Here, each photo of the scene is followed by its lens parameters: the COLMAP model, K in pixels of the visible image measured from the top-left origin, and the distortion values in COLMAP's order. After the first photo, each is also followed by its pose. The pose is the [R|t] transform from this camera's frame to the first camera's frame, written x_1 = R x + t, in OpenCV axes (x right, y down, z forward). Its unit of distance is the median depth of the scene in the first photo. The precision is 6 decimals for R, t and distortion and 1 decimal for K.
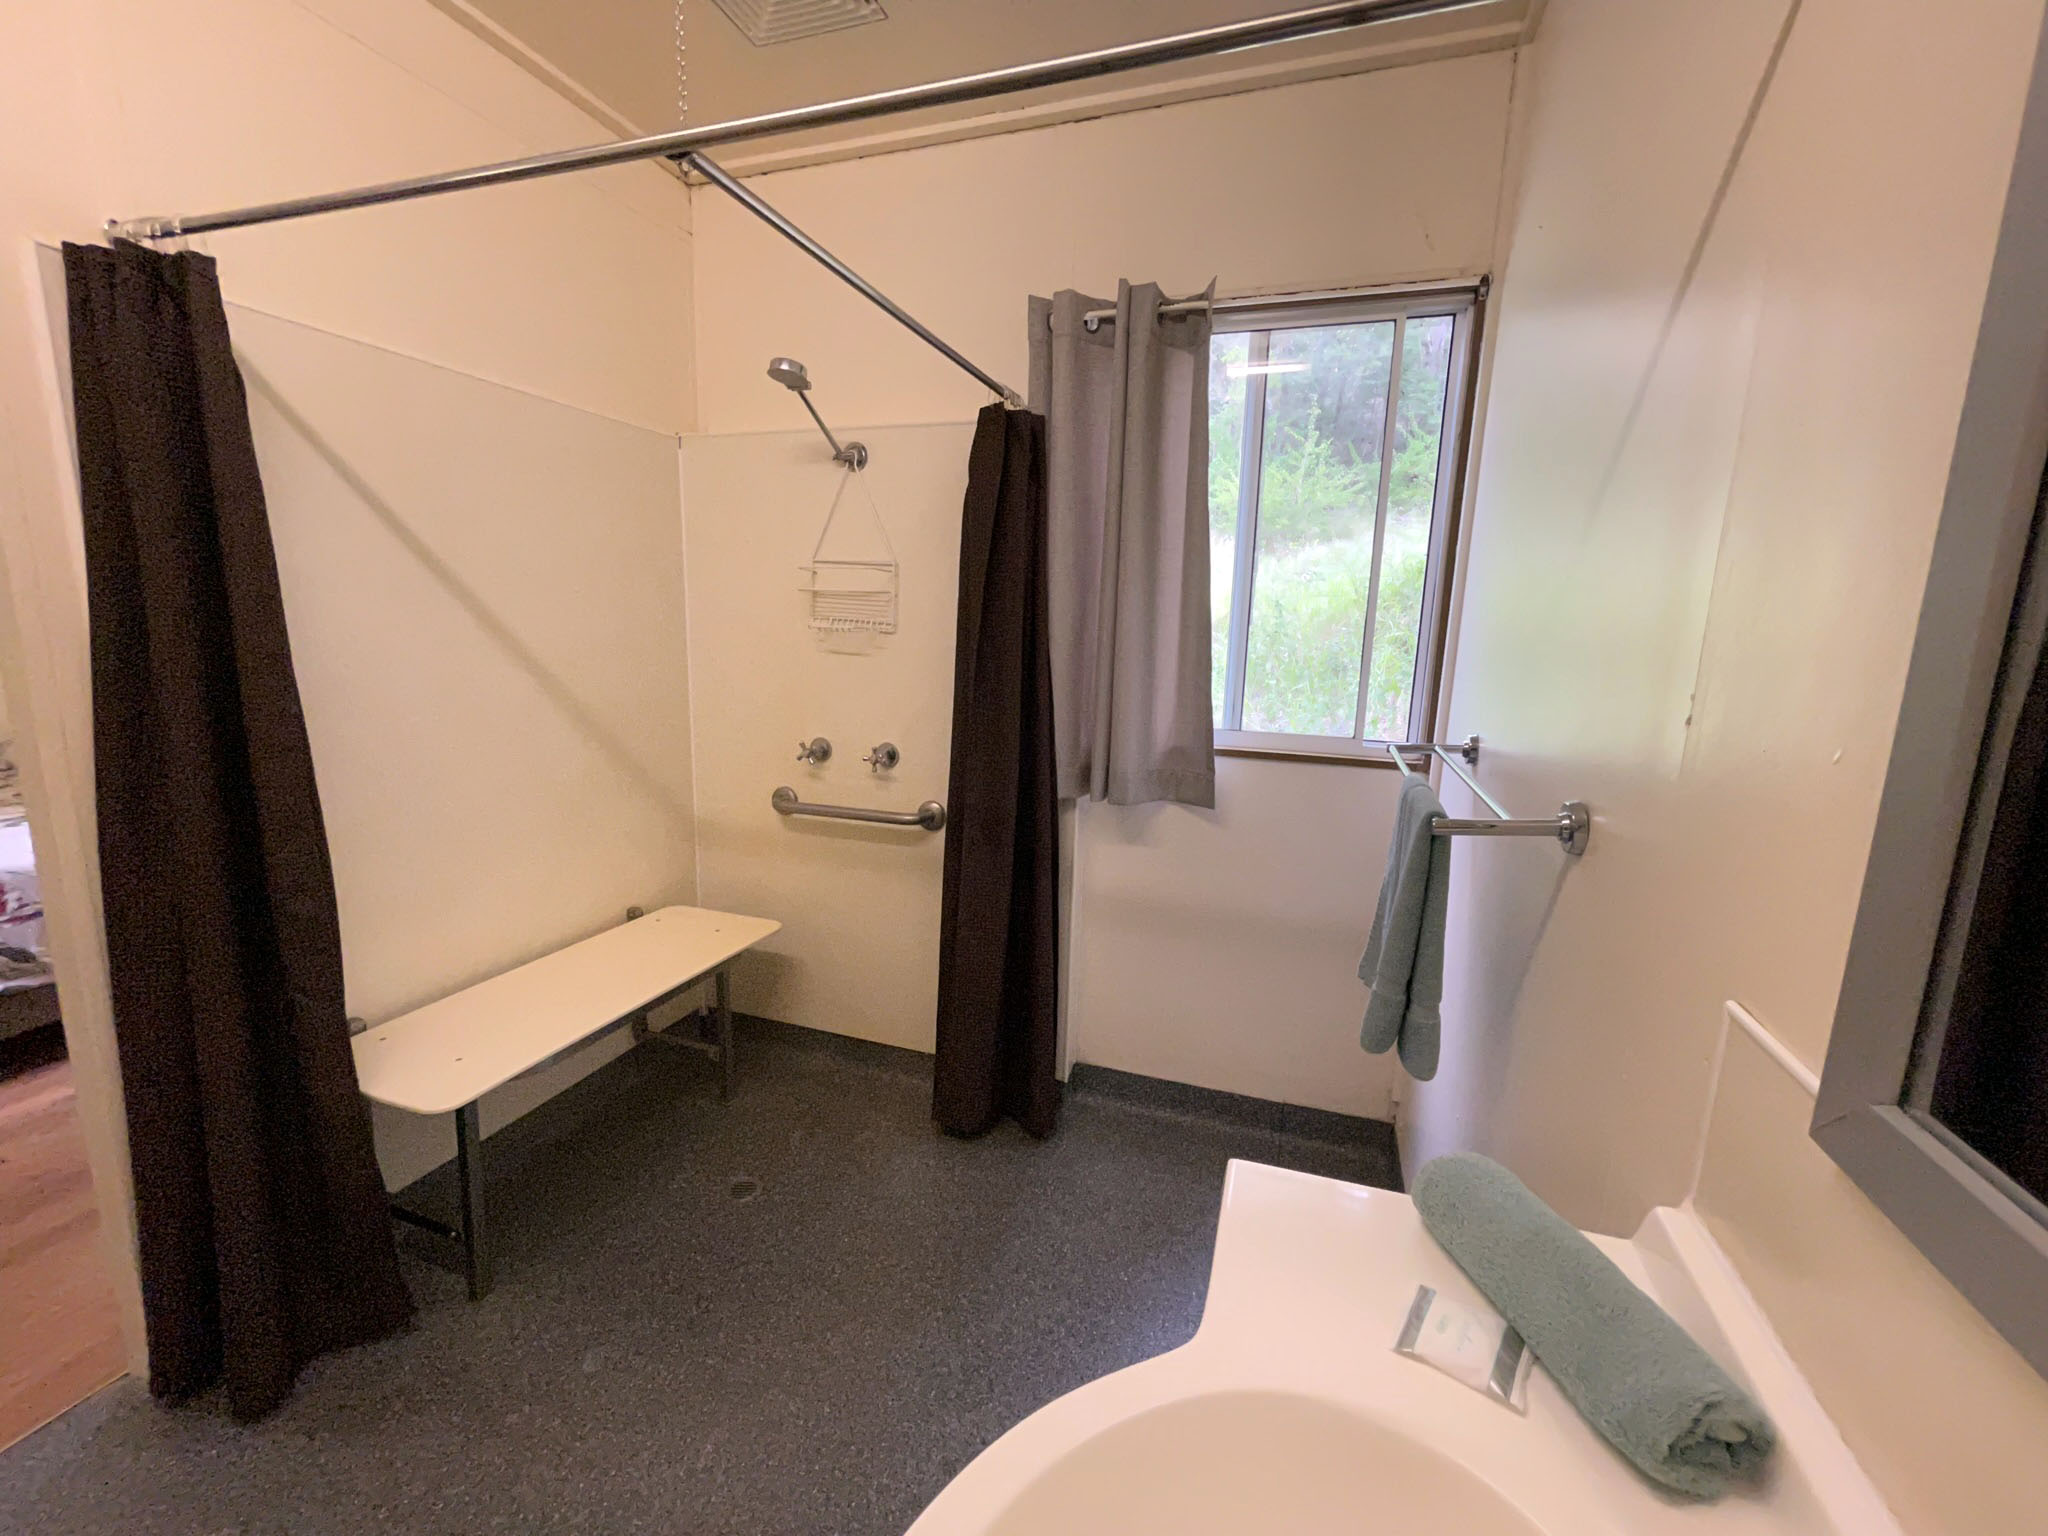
lens RADIAL K [[818.8, 0, 1026.5], [0, 818.8, 767.1], [0, 0, 1]] dist [-0.002929, -0.000349]
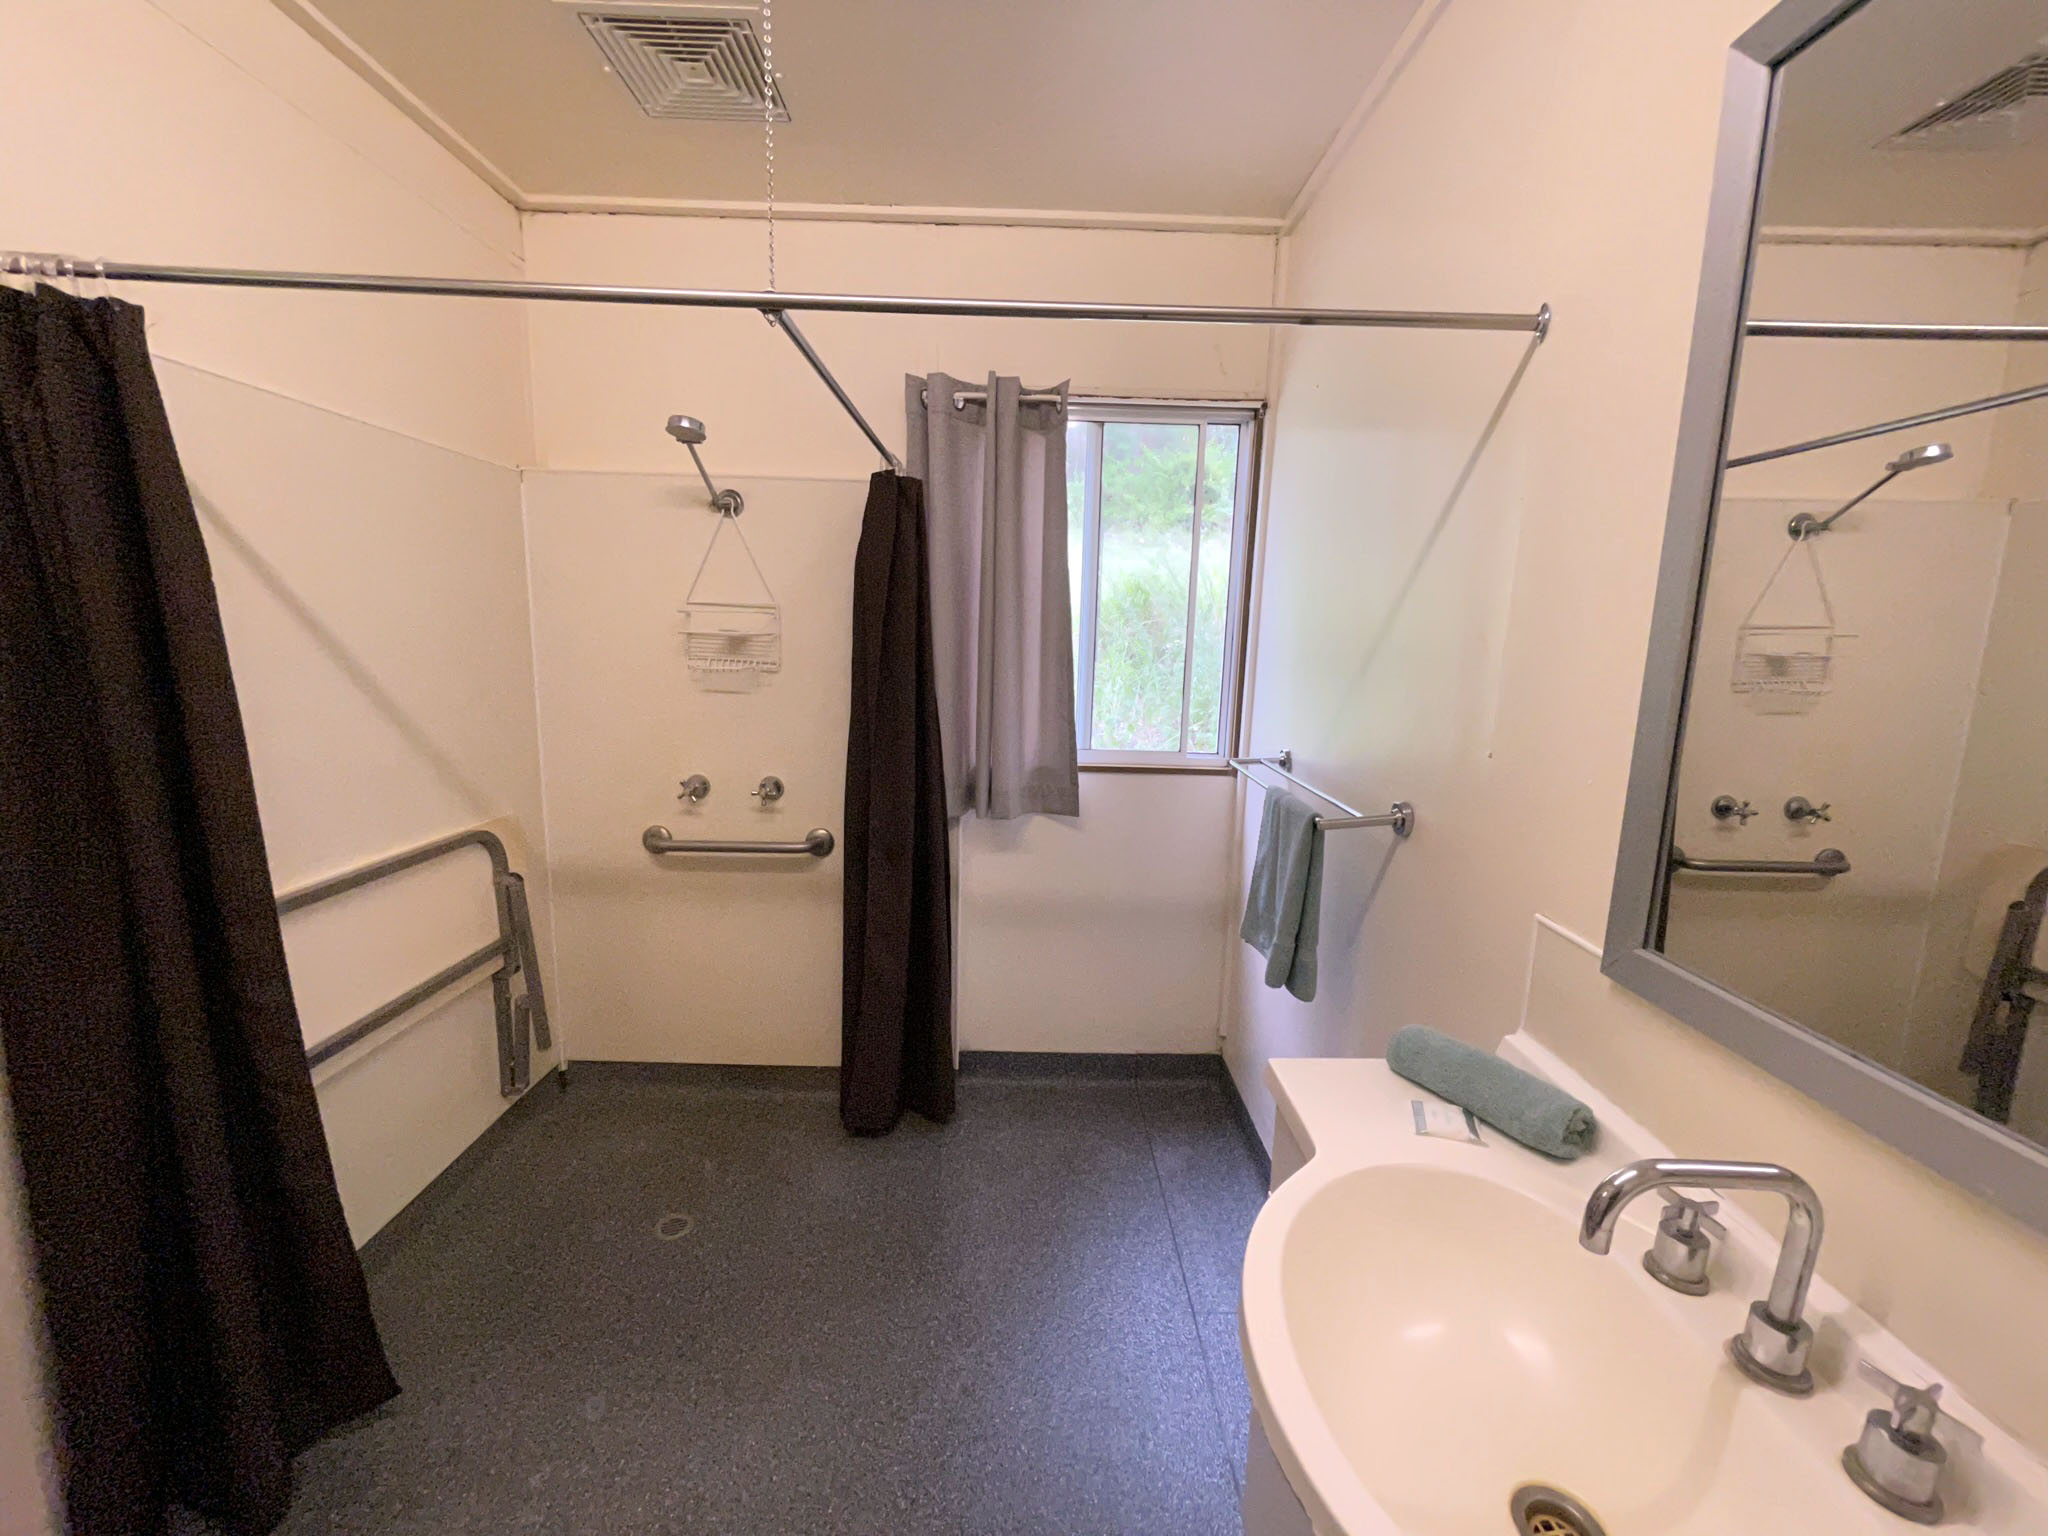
lens RADIAL K [[818.8, 0, 1023.5], [0, 818.8, 766.0], [0, 0, 1]] dist [-0.002929, -0.000349]
pose [[0.944452, -0.057075, 0.323655, -0.232999], [0.057872, 0.998298, 0.007169, -0.036296], [-0.323514, 0.011960, 0.946148, -0.106345]]
